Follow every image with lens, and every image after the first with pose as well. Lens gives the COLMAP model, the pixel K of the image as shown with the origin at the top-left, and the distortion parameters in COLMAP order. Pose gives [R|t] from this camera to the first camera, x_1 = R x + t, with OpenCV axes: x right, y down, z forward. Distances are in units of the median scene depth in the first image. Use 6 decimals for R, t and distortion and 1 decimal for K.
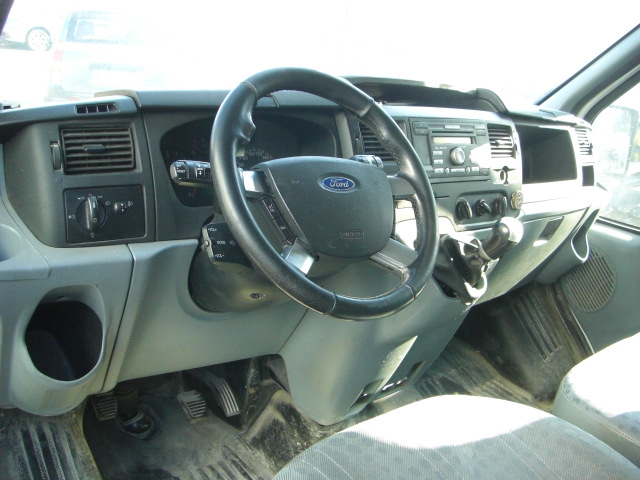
lens RADIAL K [[705.9, 0, 319.0], [0, 705.9, 243.8], [0, 0, 1]] dist [-0.142267, 0.000000]
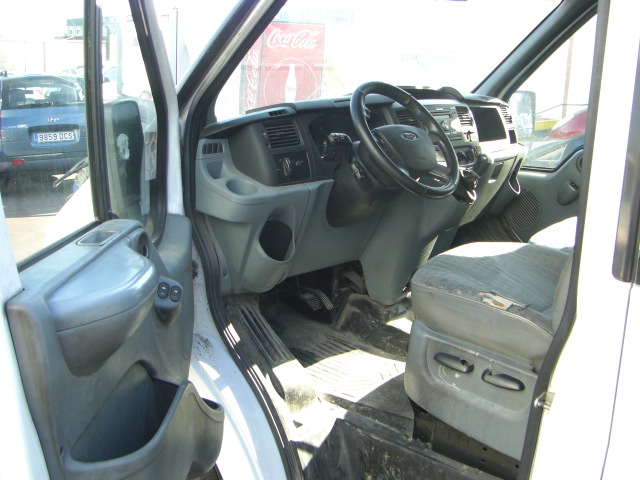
lens RADIAL K [[705.9, 0, 322.5], [0, 705.9, 240.6], [0, 0, 1]] dist [-0.142267, 0.000000]
pose [[0.978679, -0.150964, 0.139271, -0.343145], [0.158123, 0.986534, -0.041794, 0.160312], [-0.131087, 0.062925, 0.989372, -0.576344]]
